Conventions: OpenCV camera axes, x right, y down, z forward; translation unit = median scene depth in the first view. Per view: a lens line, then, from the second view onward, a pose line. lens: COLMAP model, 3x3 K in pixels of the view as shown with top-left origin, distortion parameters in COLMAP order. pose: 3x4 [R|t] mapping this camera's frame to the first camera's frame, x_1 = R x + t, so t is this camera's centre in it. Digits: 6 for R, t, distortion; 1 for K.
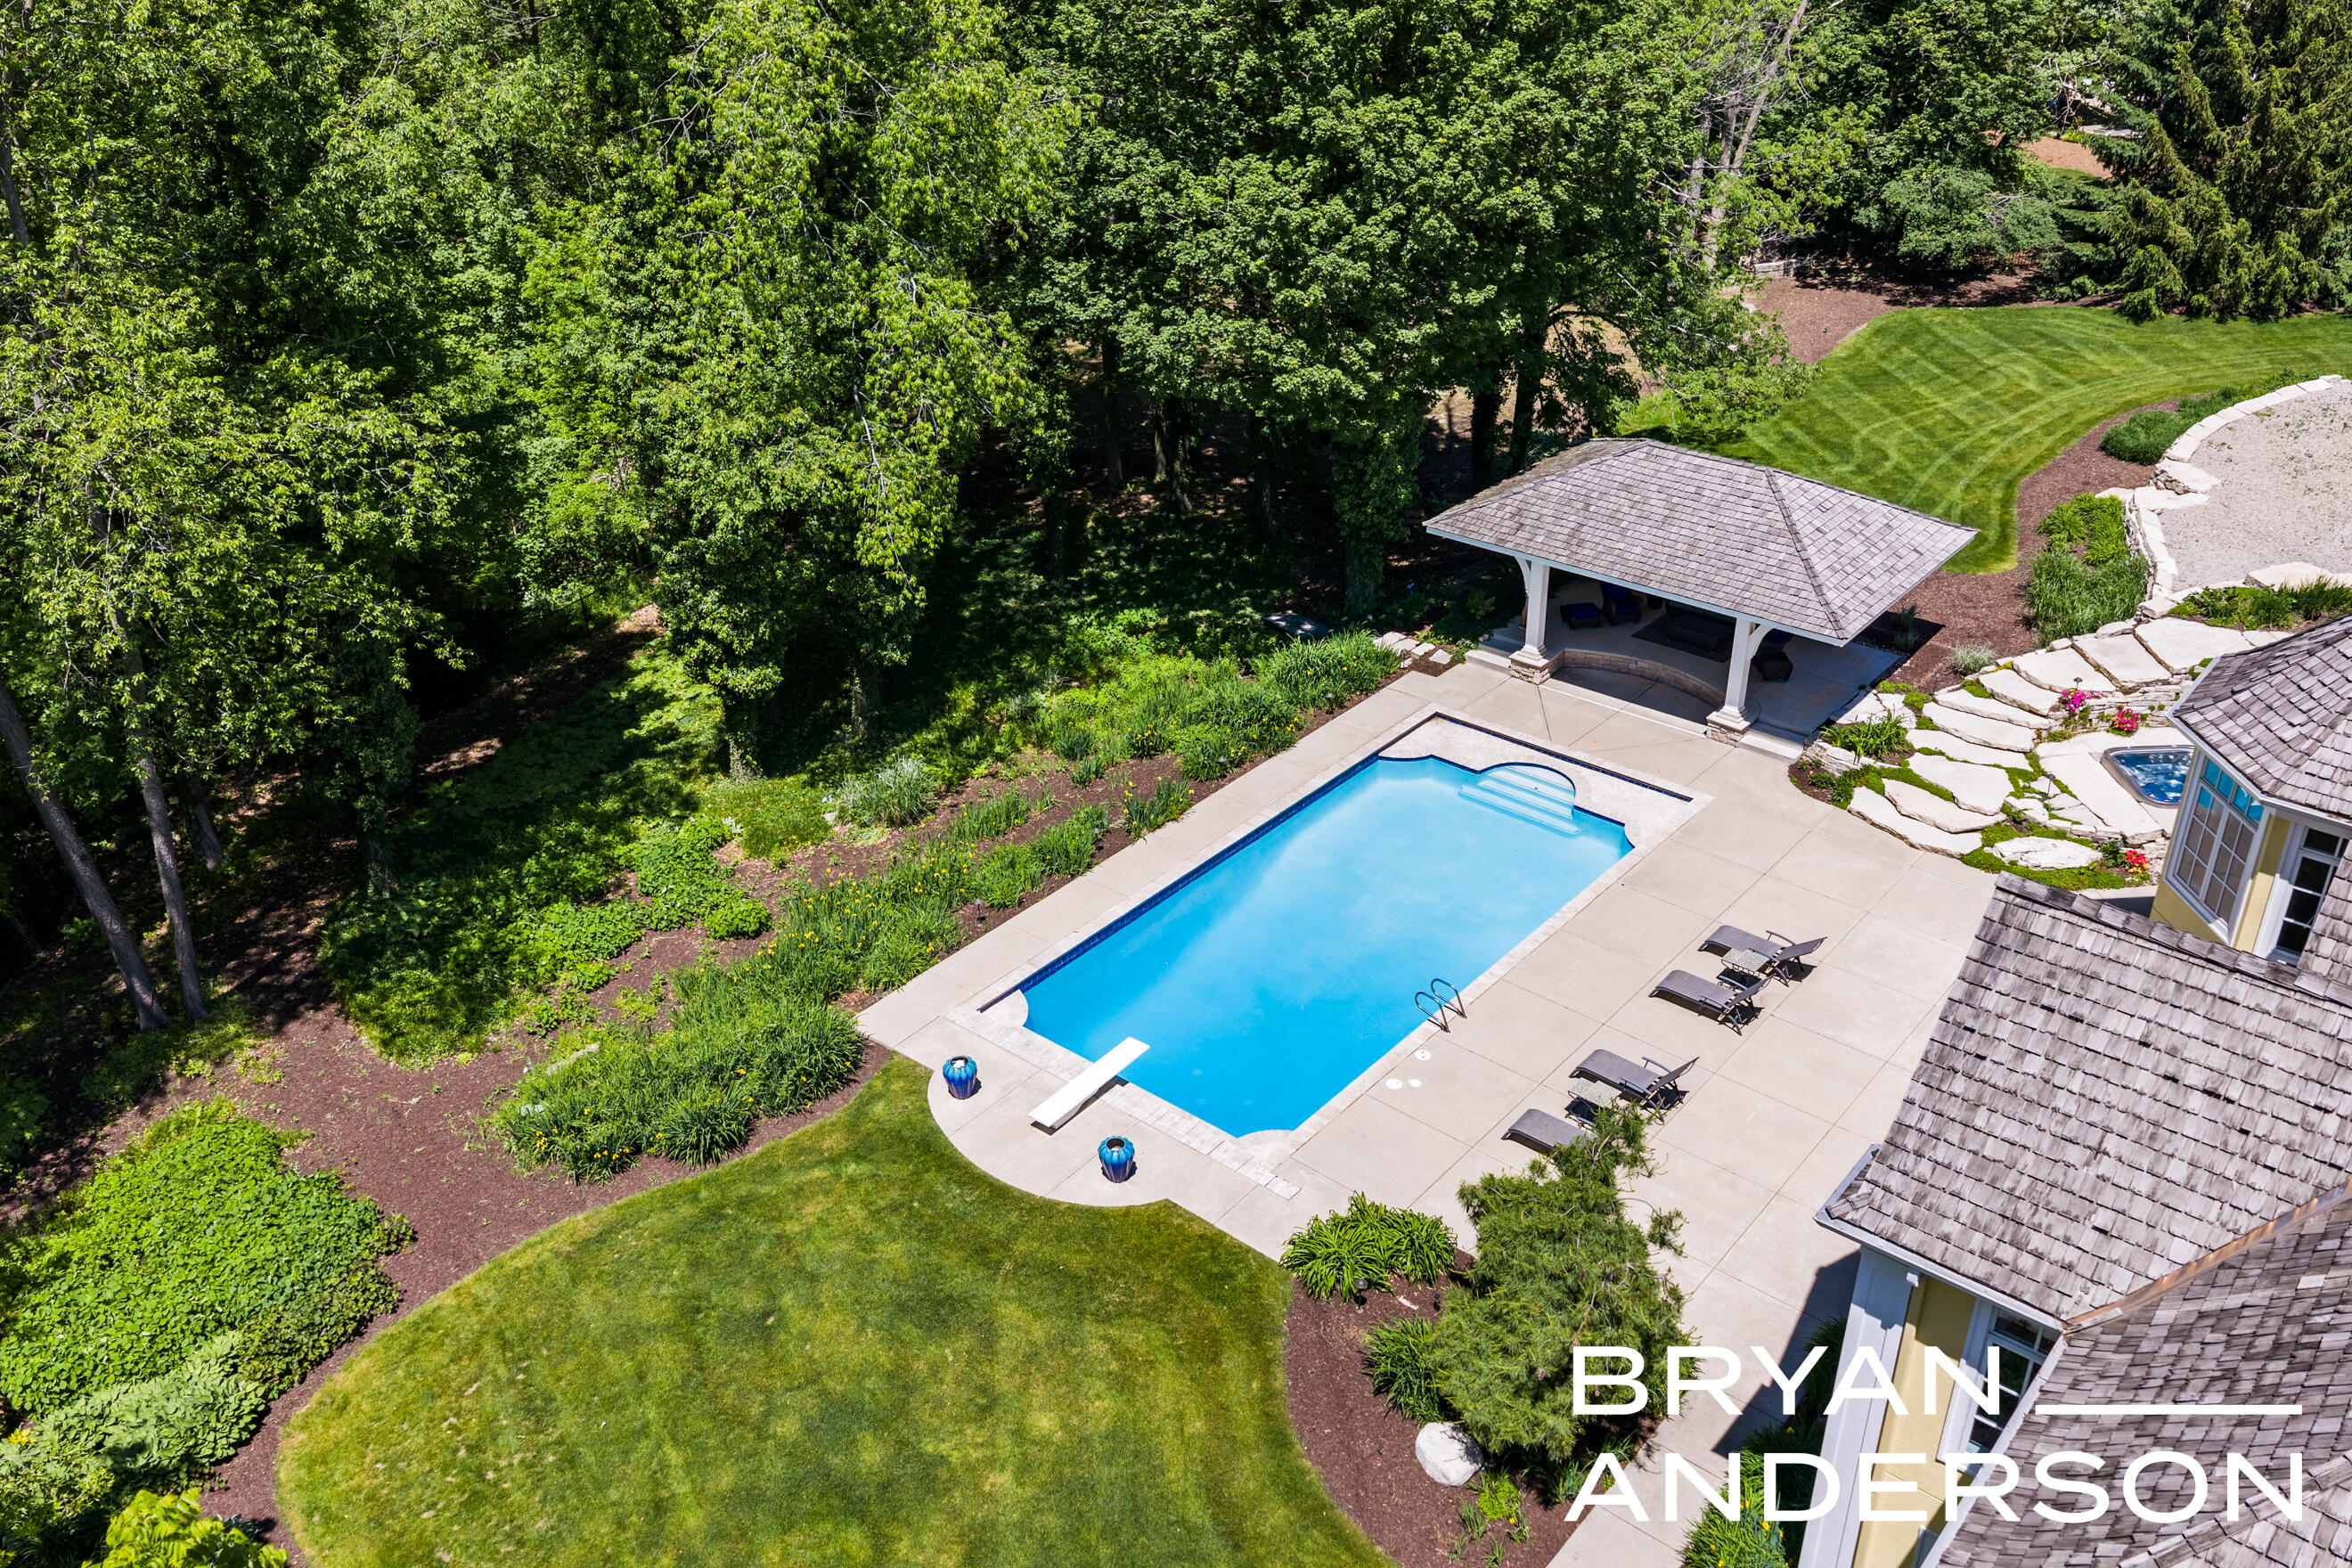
lens RADIAL K [[1960.7, 0, 1184.7], [0, 1960.7, 787.3], [0, 0, 1]] dist [0.018471, -0.031239]
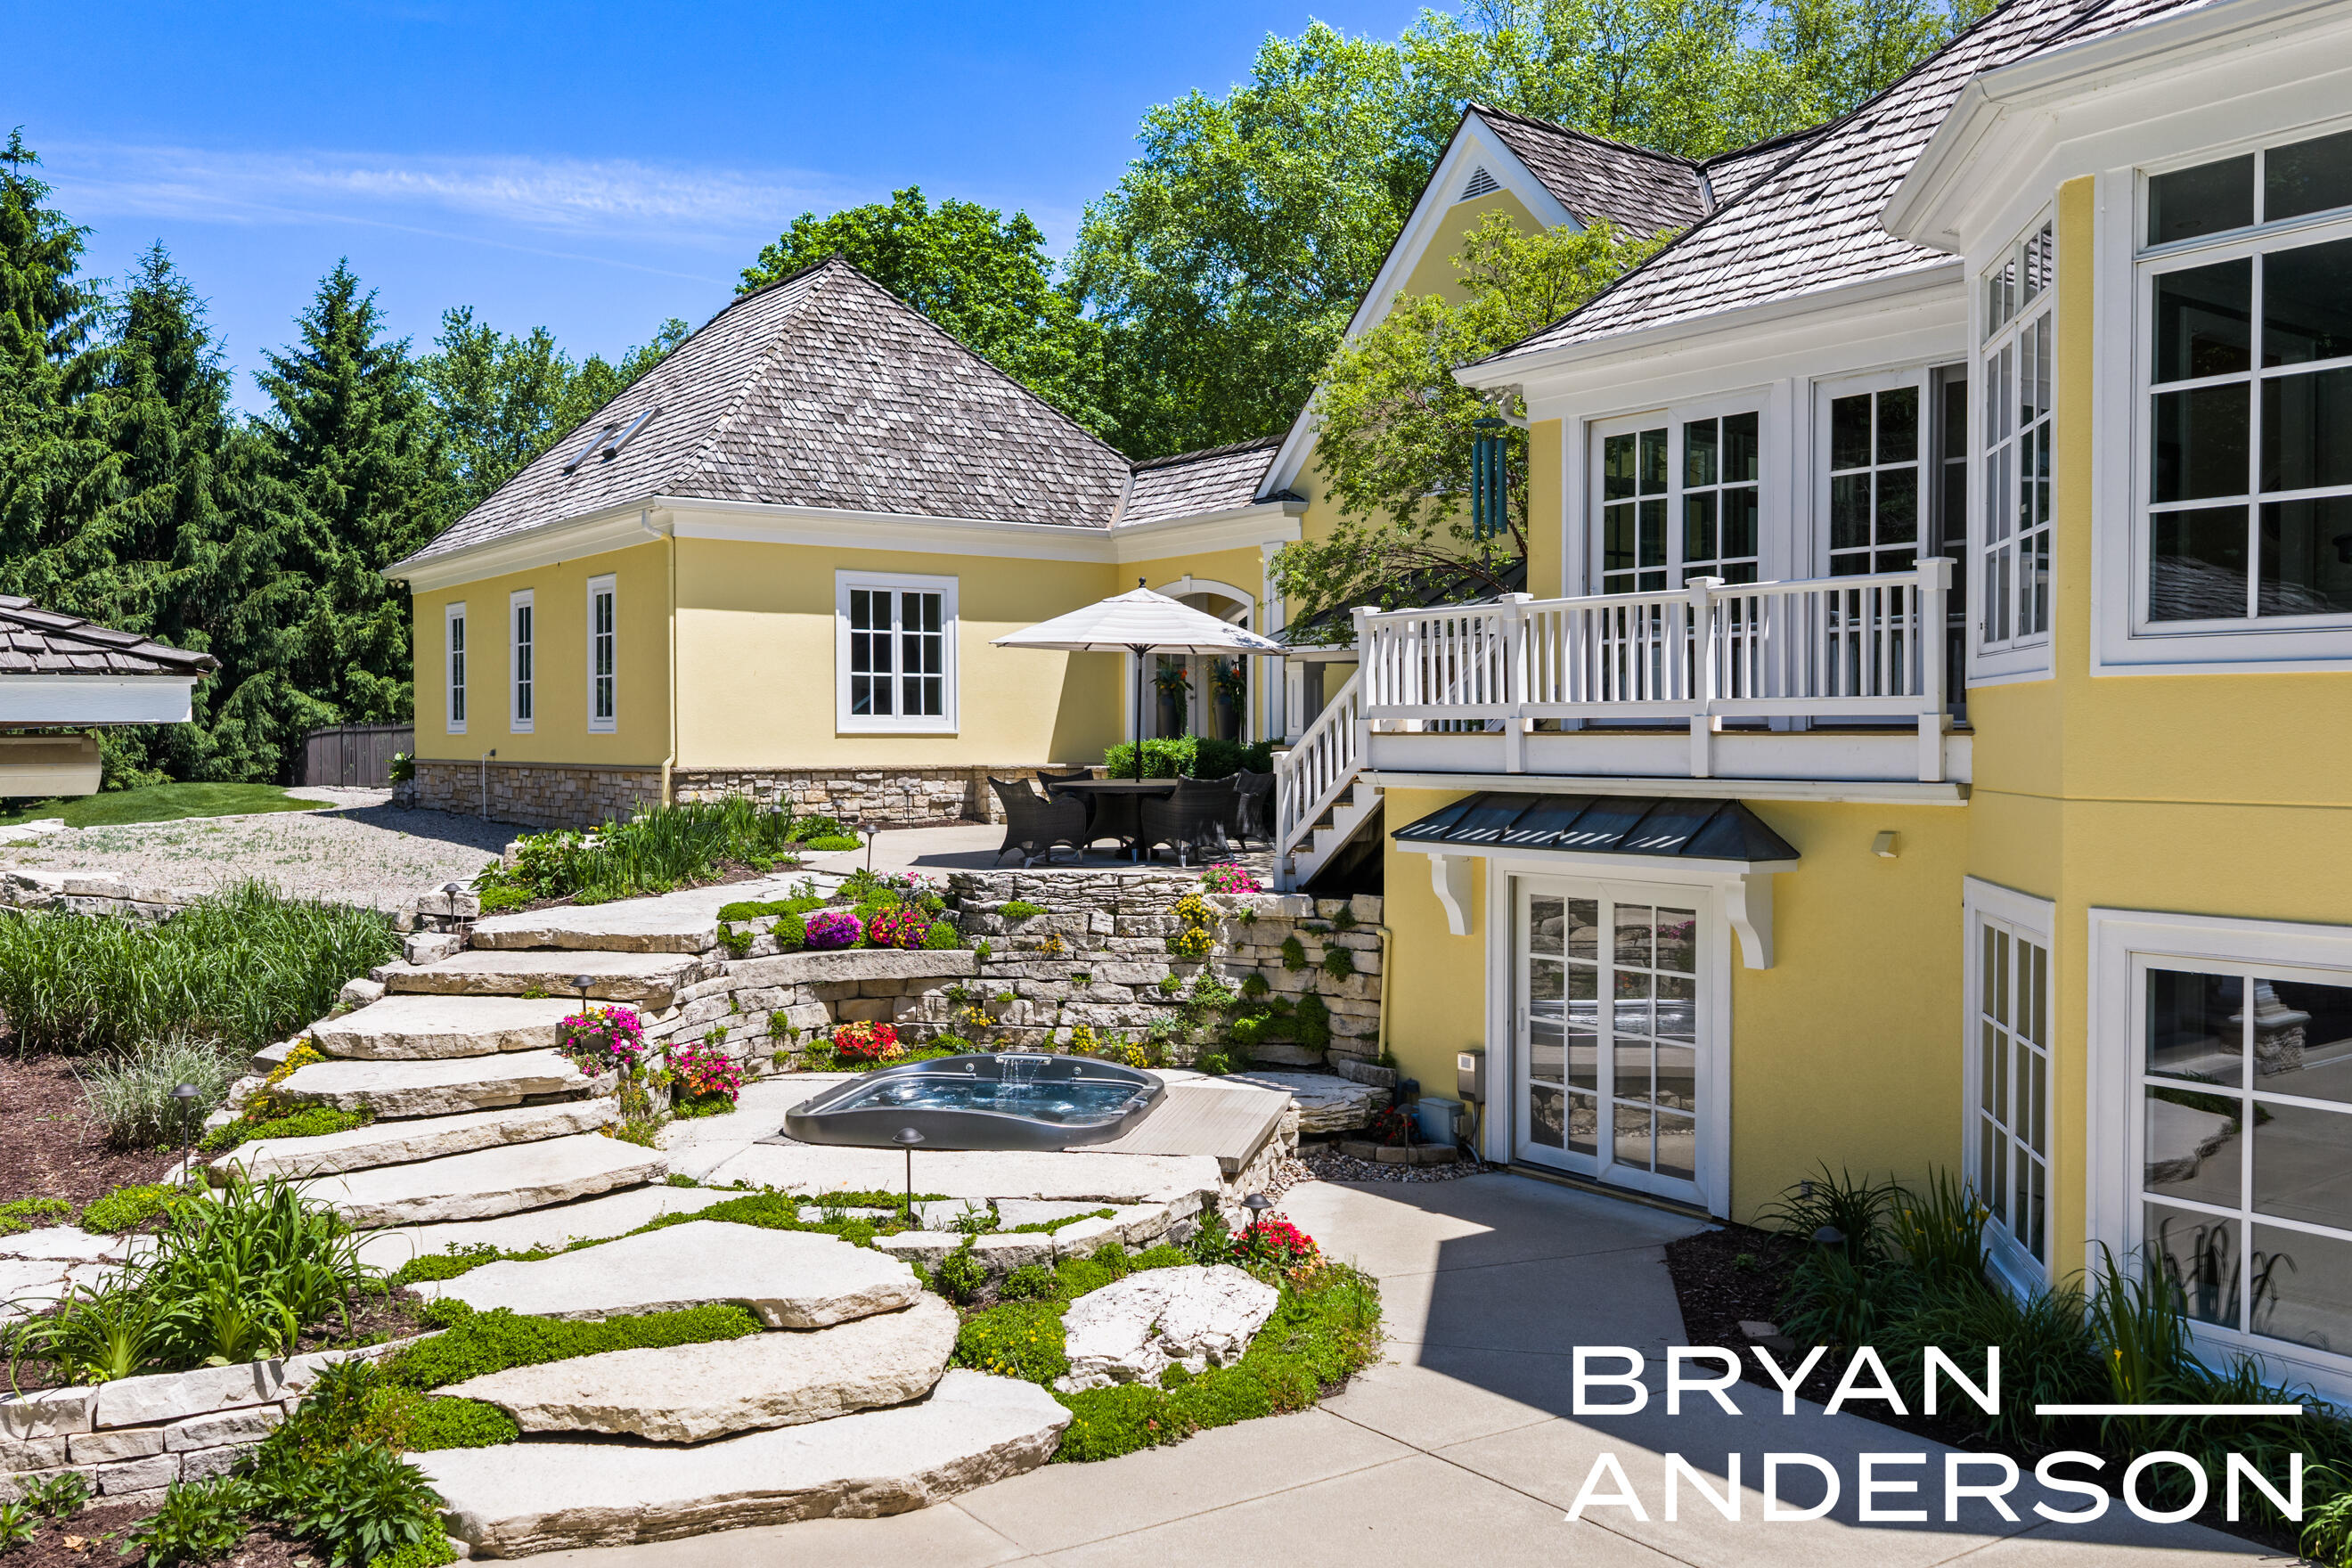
lens RADIAL K [[1960.7, 0, 1184.7], [0, 1960.7, 787.3], [0, 0, 1]] dist [0.018471, -0.031239]
pose [[0.248722, -0.012977, 0.968488, 0.169990], [0.476490, 0.872185, -0.110683, 0.001063], [-0.843264, 0.489004, 0.223115, 0.854753]]
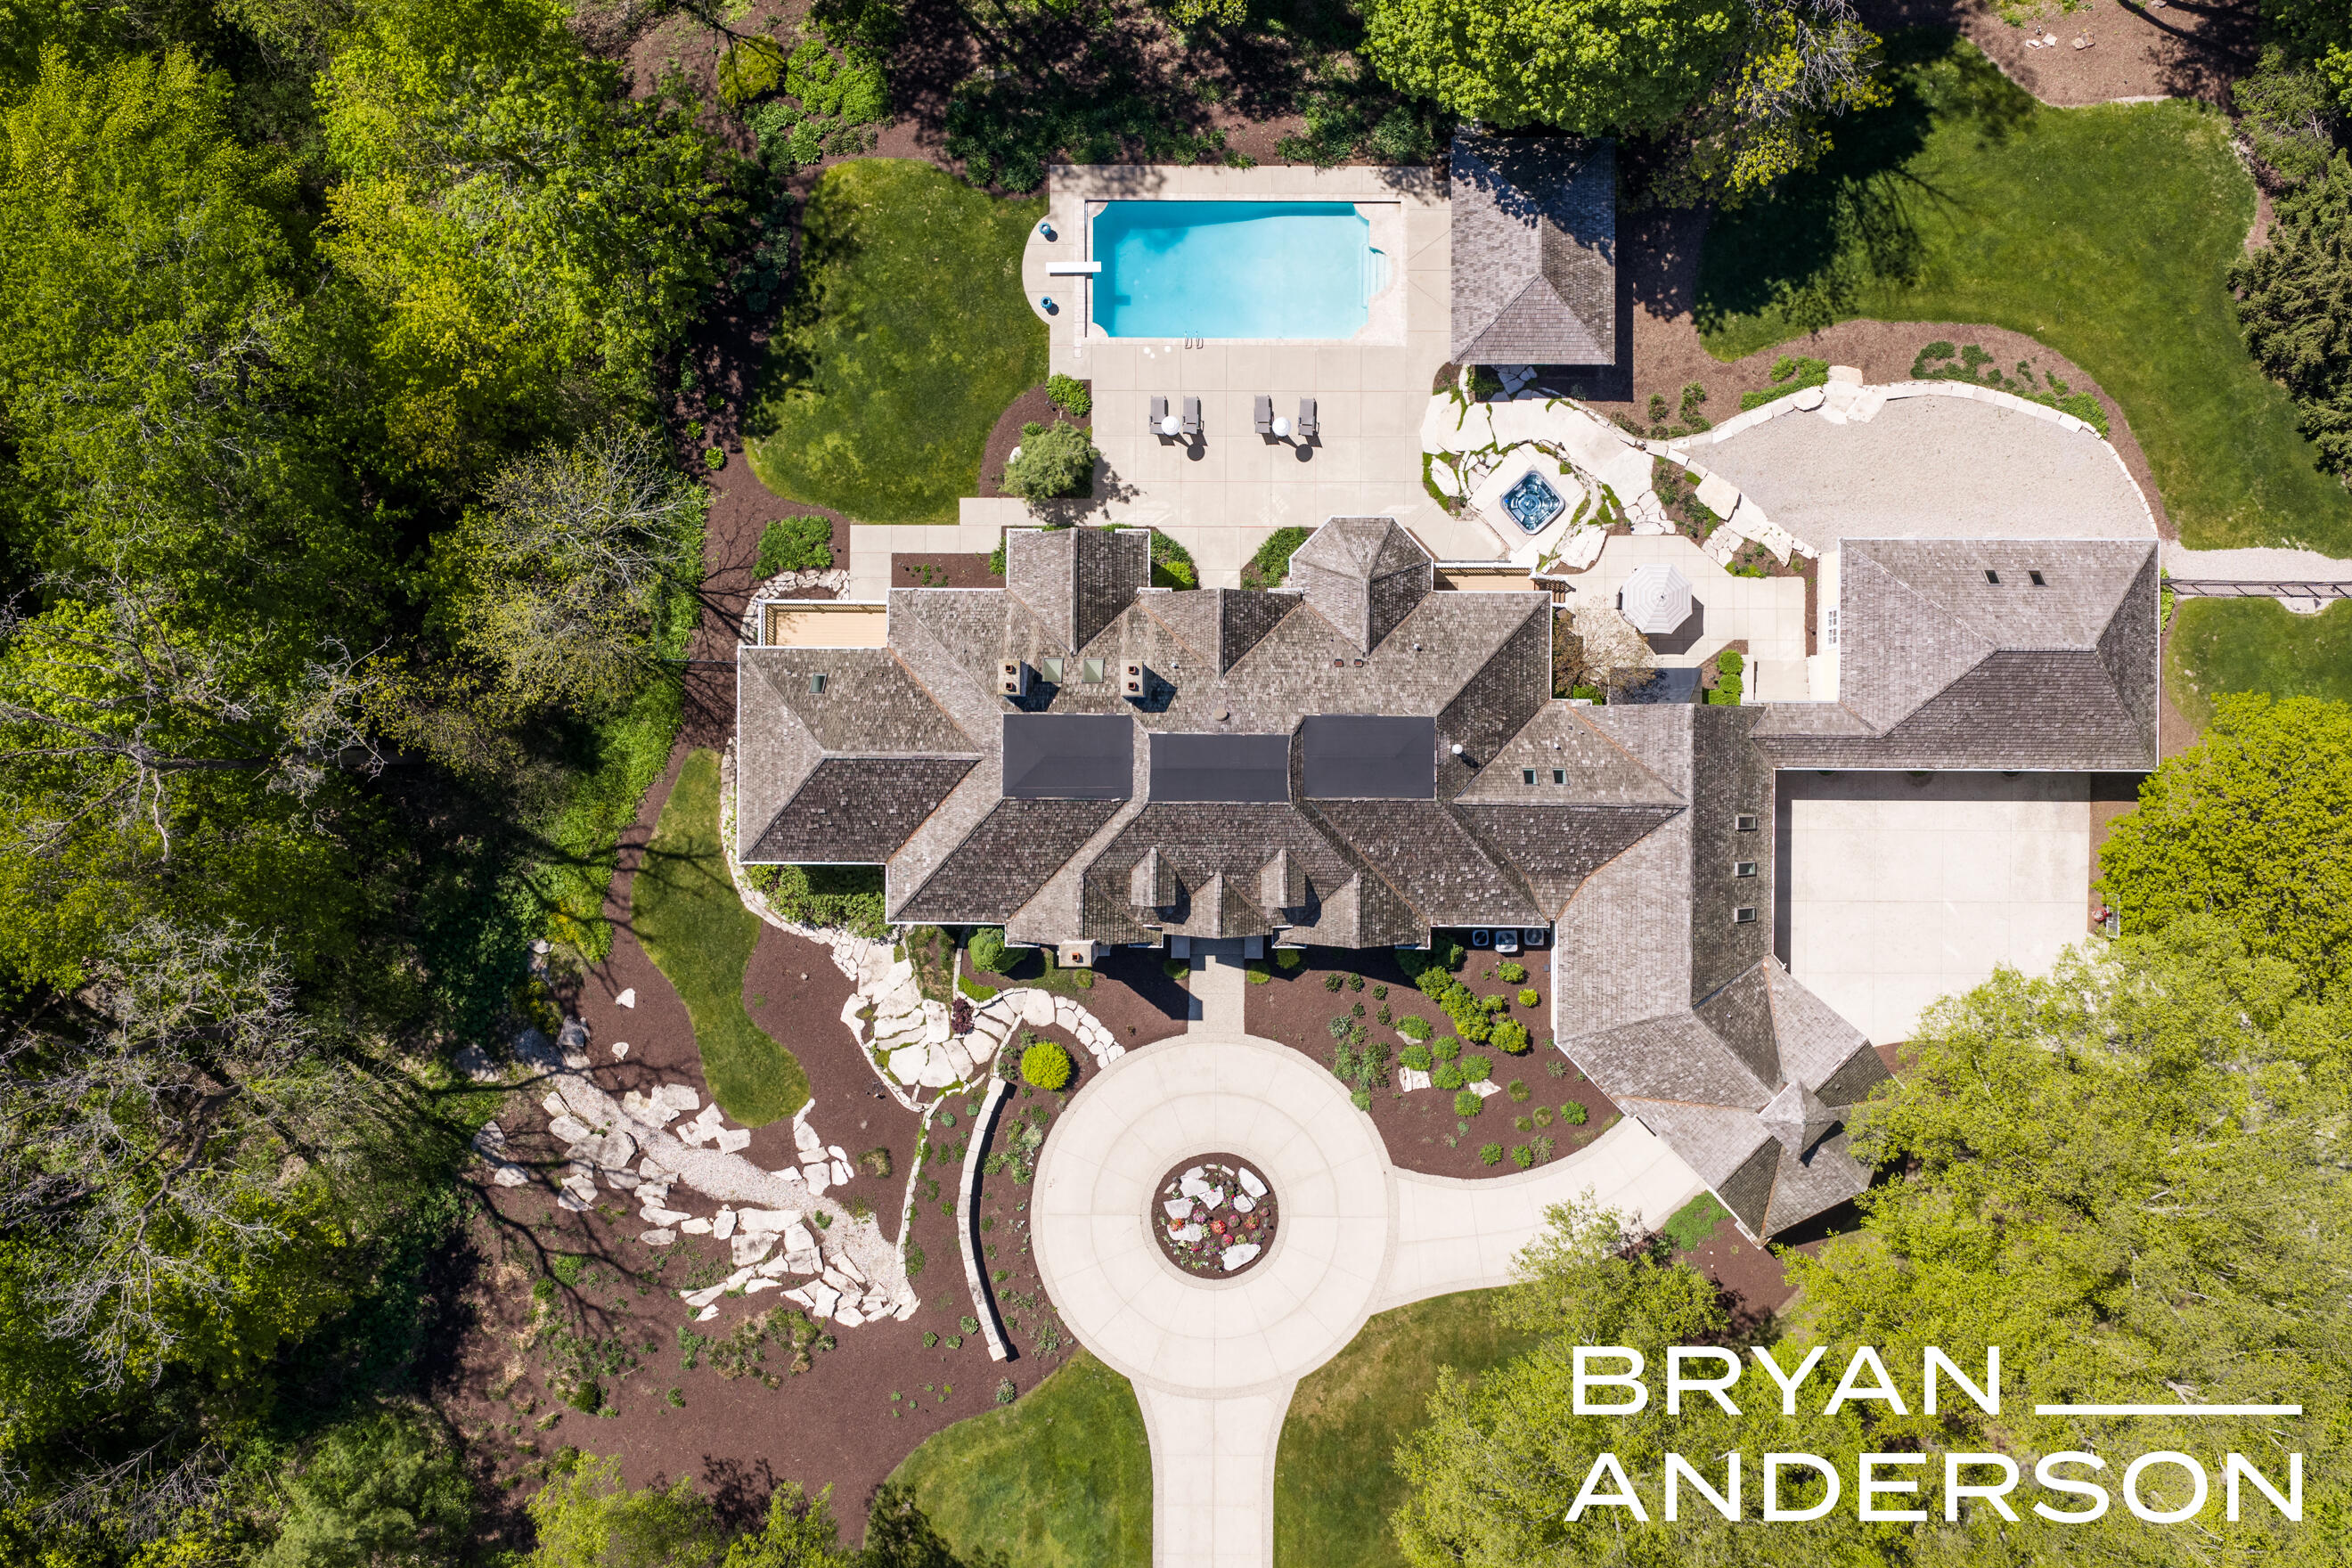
lens RADIAL K [[1967.0, 0, 1214.6], [0, 1967.0, 781.8], [0, 0, 1]] dist [0.014345, -0.010974]
pose [[0.636915, 0.770779, 0.015464, 0.480846], [-0.386841, 0.302177, 0.871231, -1.721188], [0.666854, -0.560882, 0.490630, -0.526919]]
